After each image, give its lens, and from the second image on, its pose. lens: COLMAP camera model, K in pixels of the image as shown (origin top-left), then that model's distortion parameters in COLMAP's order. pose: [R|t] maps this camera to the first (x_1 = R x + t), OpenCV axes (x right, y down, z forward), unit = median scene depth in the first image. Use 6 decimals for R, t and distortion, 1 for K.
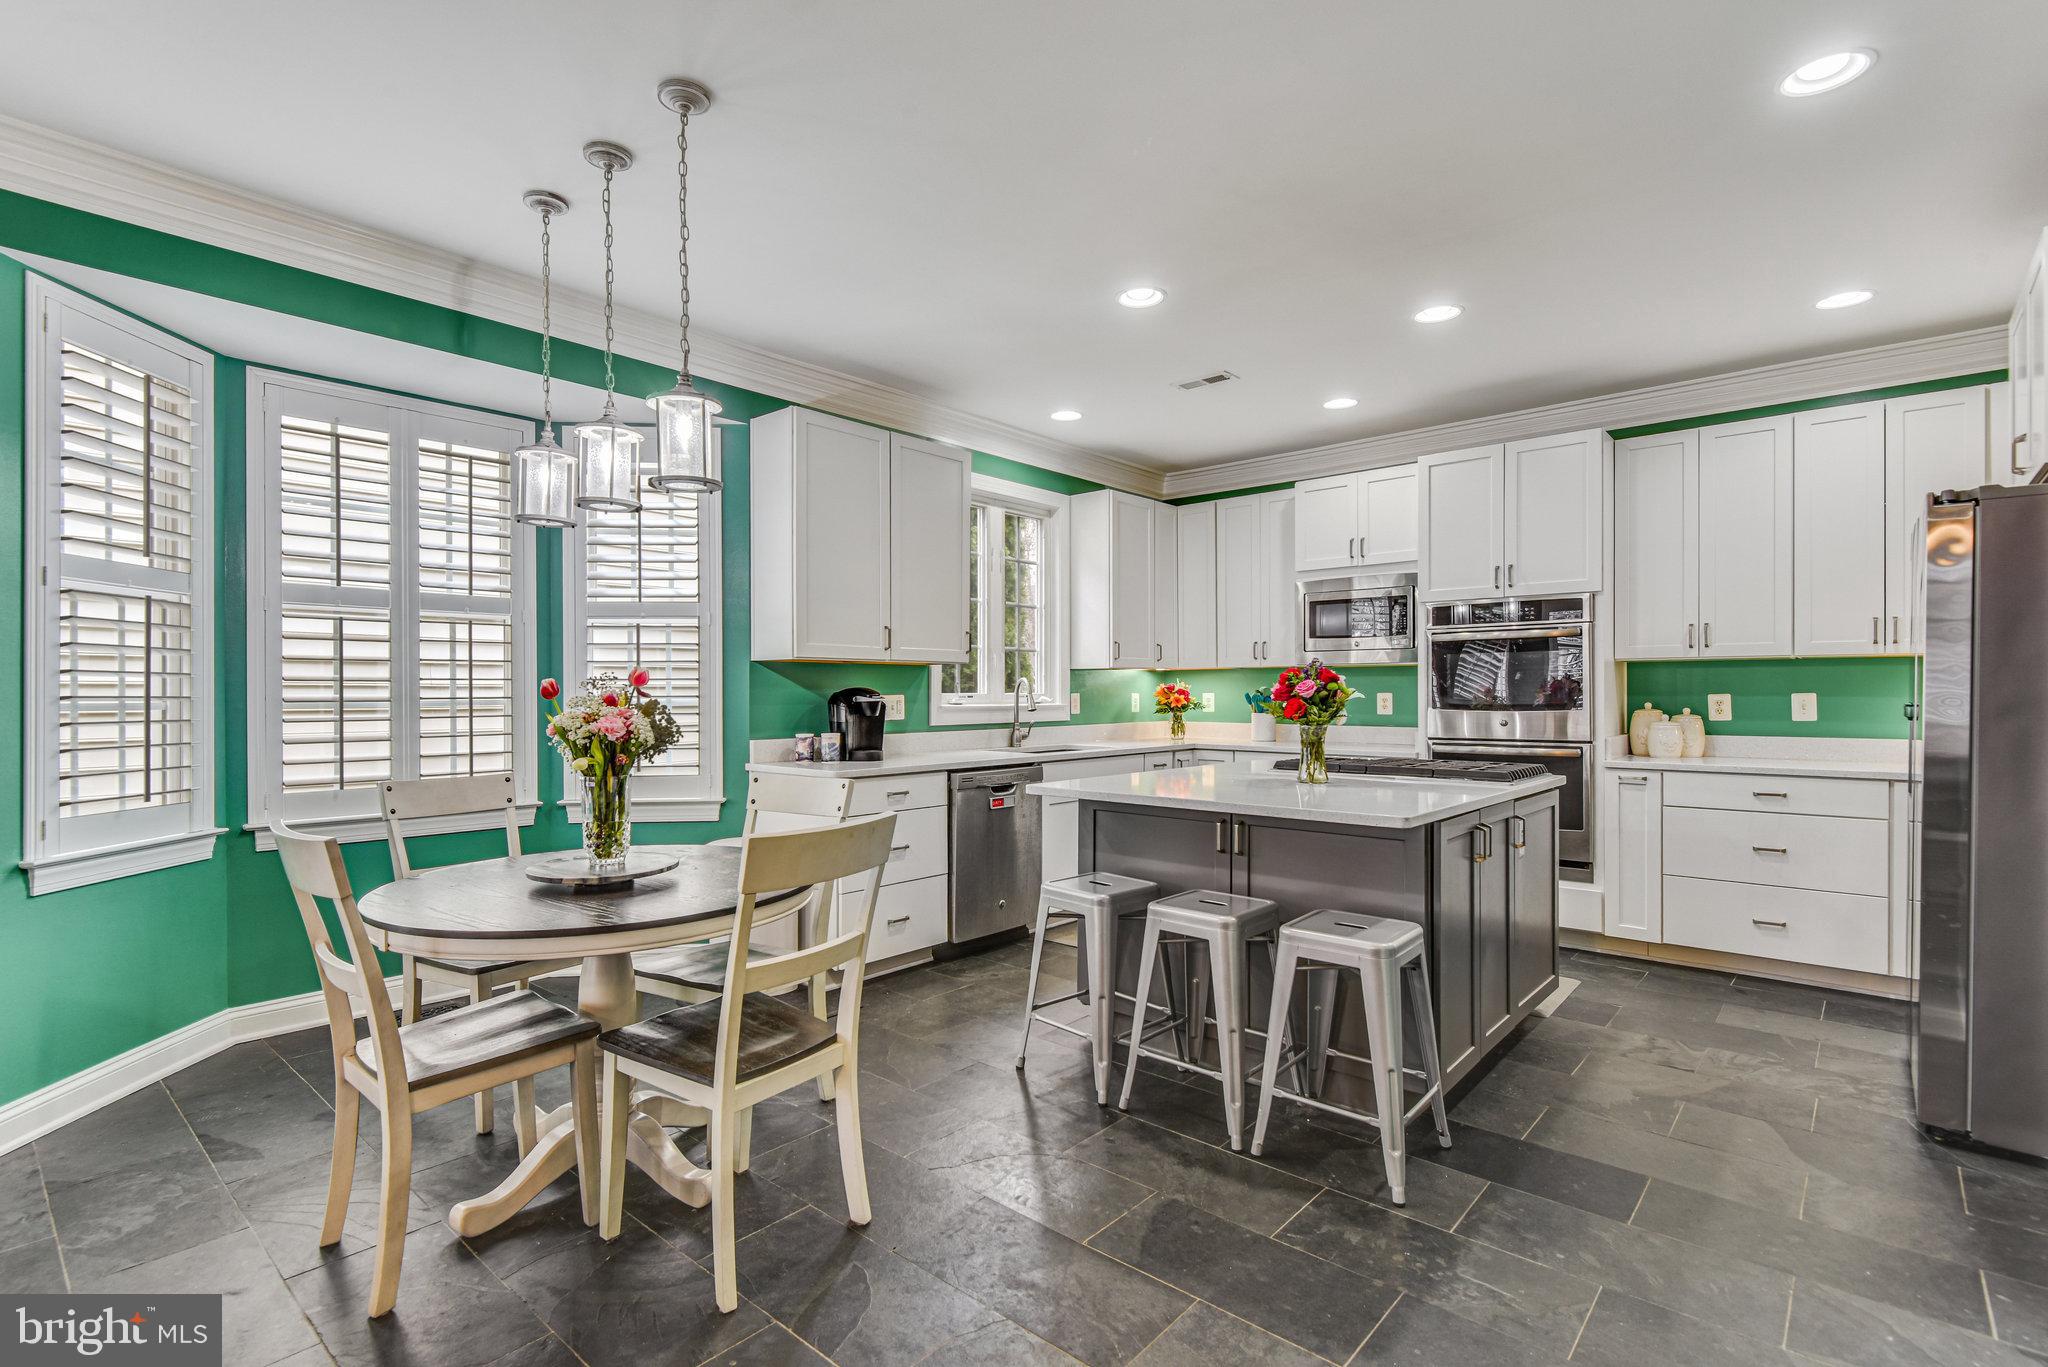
lens RADIAL K [[989.3, 0, 1021.2], [0, 989.3, 694.4], [0, 0, 1]] dist [-0.020372, -0.006035]
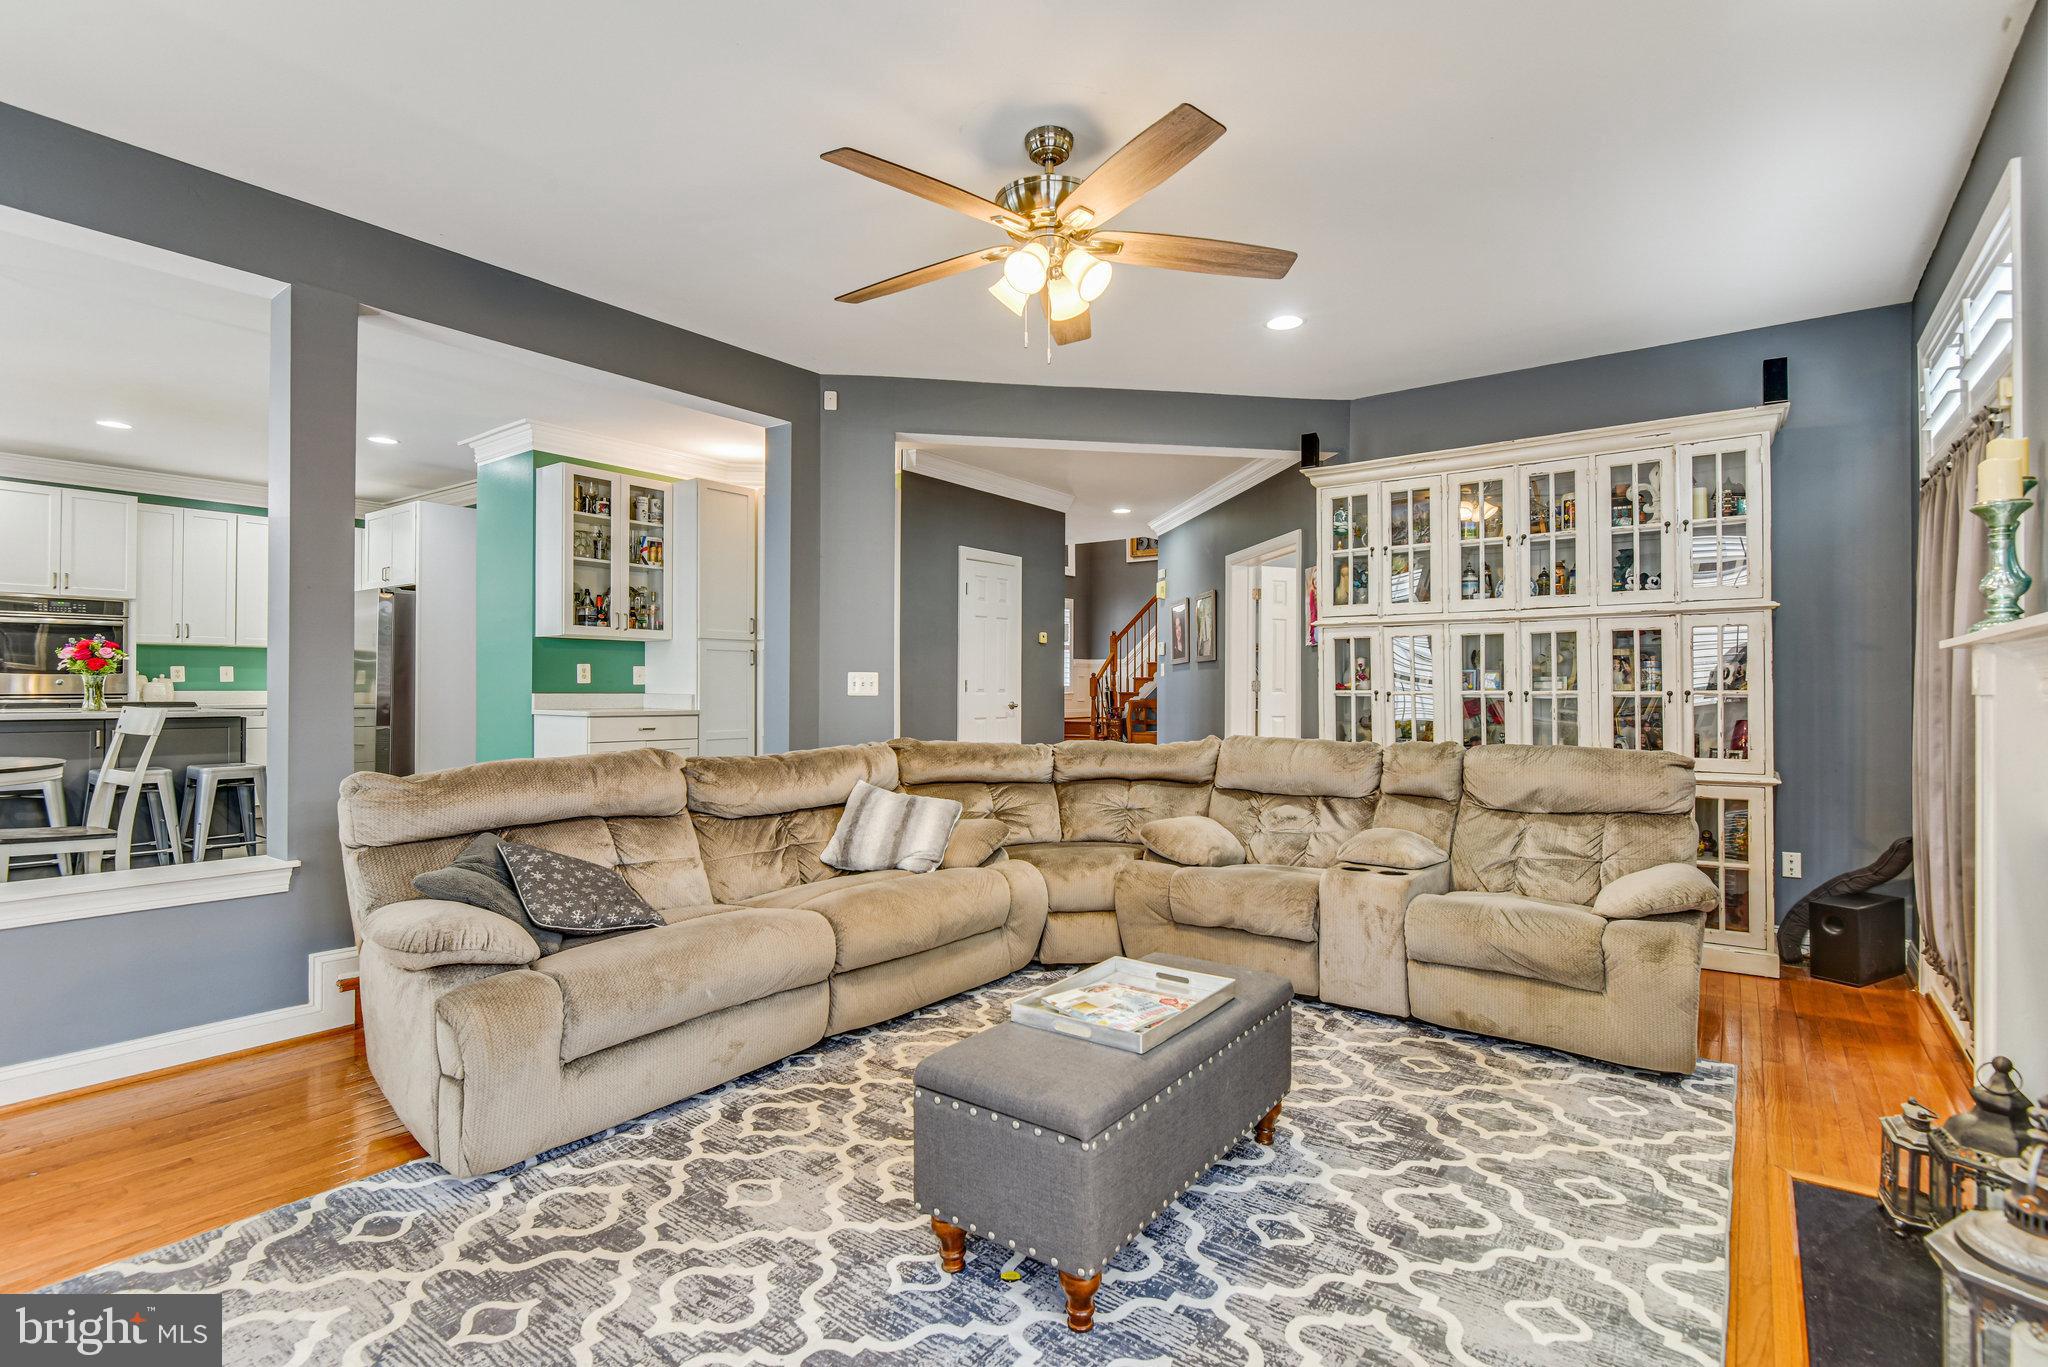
lens RADIAL K [[989.3, 0, 1031.8], [0, 989.3, 683.5], [0, 0, 1]] dist [-0.020372, -0.006035]
pose [[-0.074300, 0.009324, 0.997192, -1.132067], [-0.002352, 0.999952, -0.009525, 0.045422], [-0.997233, -0.003053, -0.074274, -0.356519]]
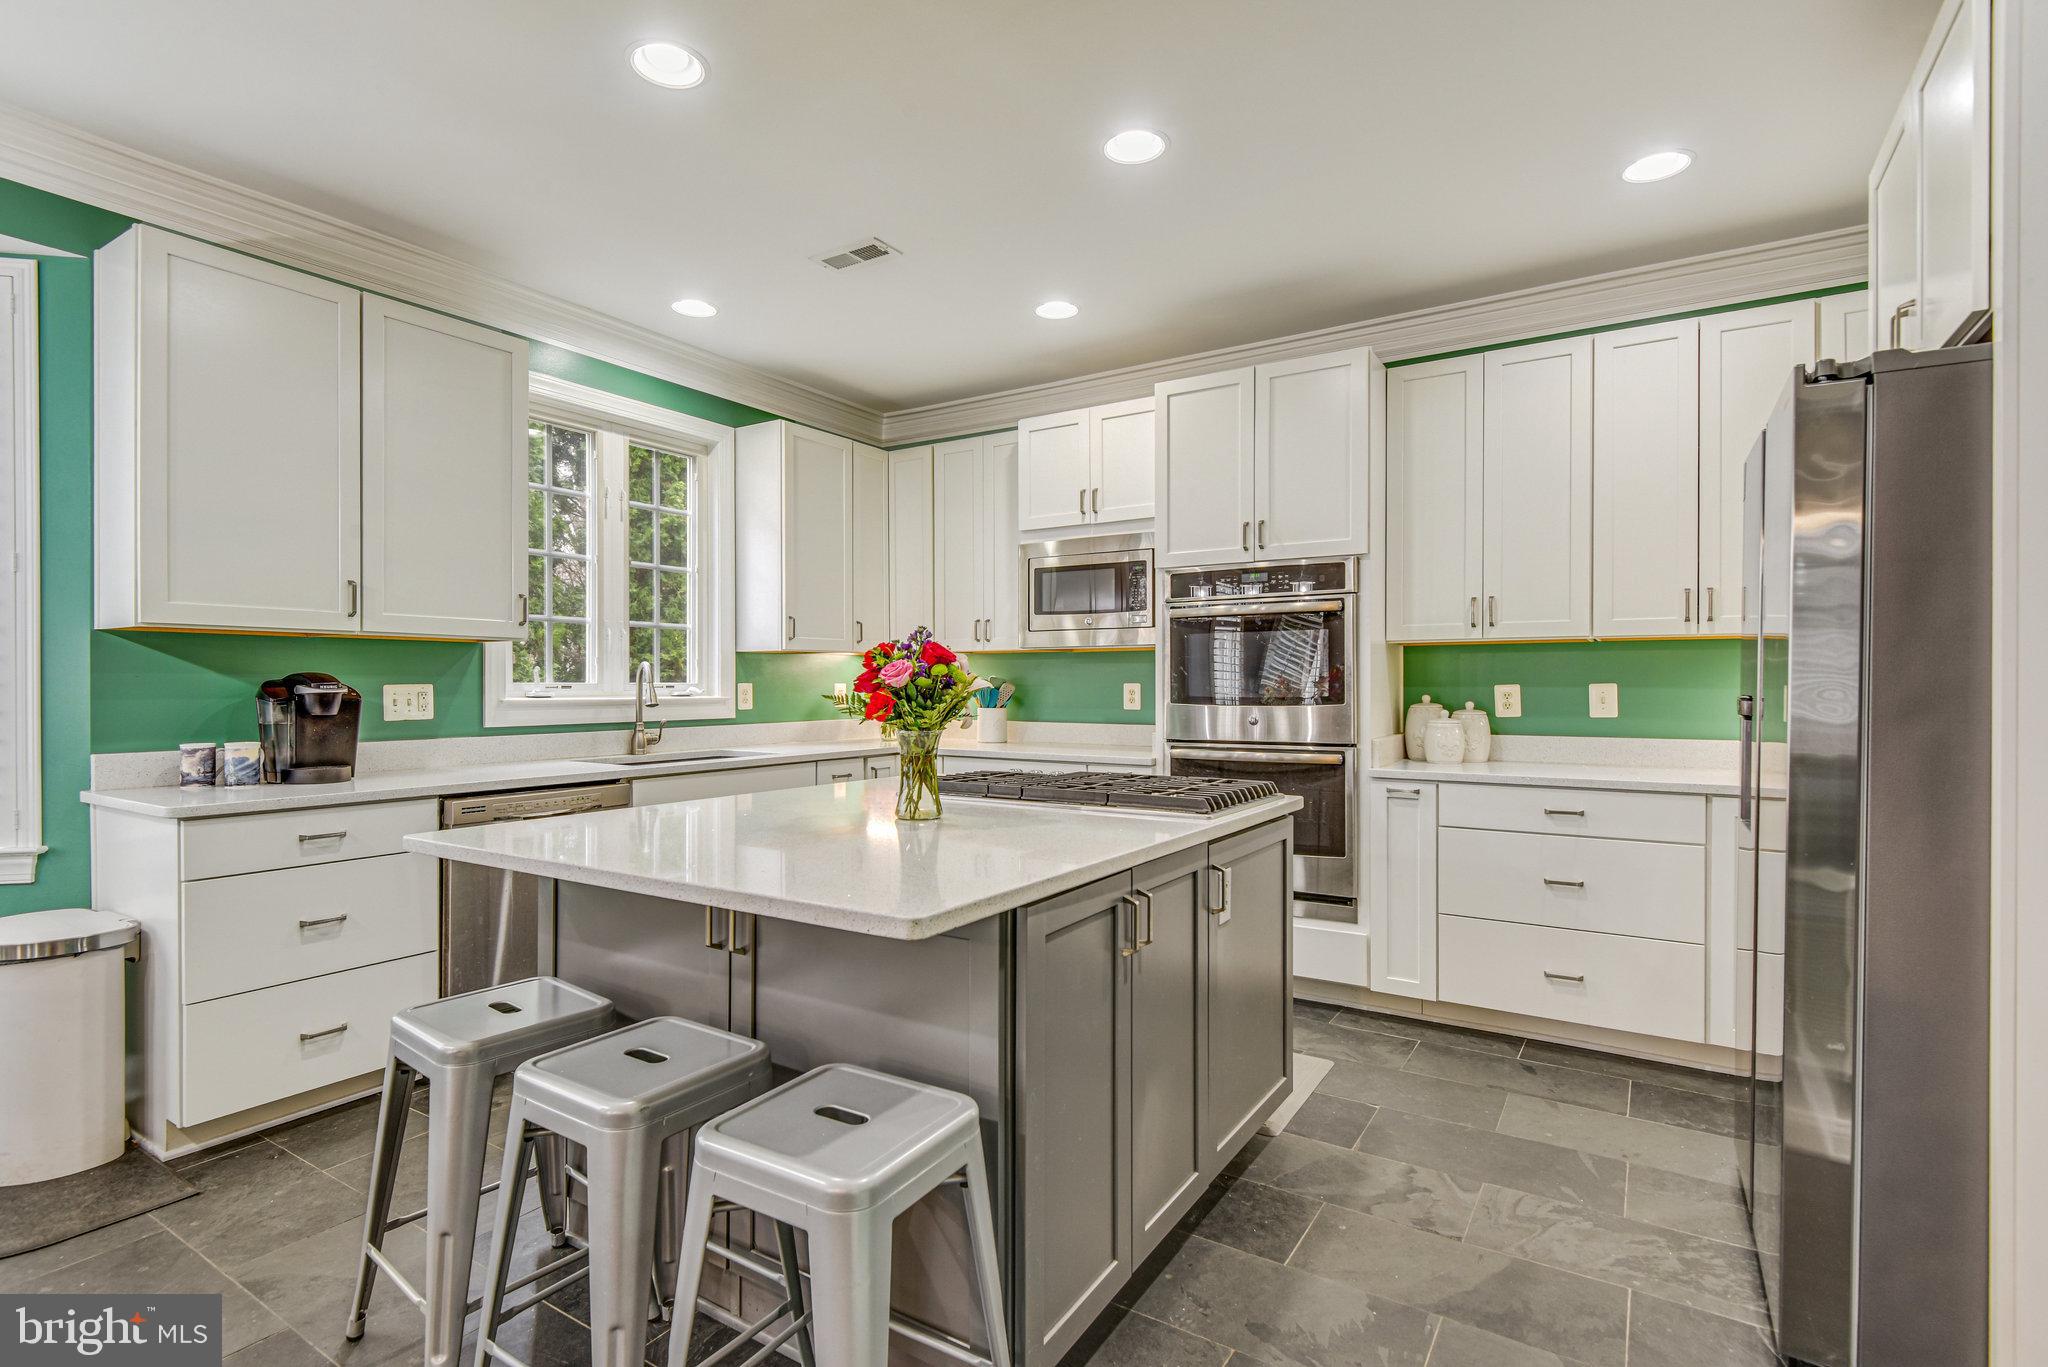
lens RADIAL K [[989.3, 0, 1018.4], [0, 989.3, 689.3], [0, 0, 1]] dist [-0.020372, -0.006035]
pose [[0.988950, 0.000715, 0.148246, 0.206778], [-0.001070, 0.999997, 0.002317, 0.002165], [-0.148244, -0.002450, 0.988948, 0.271760]]
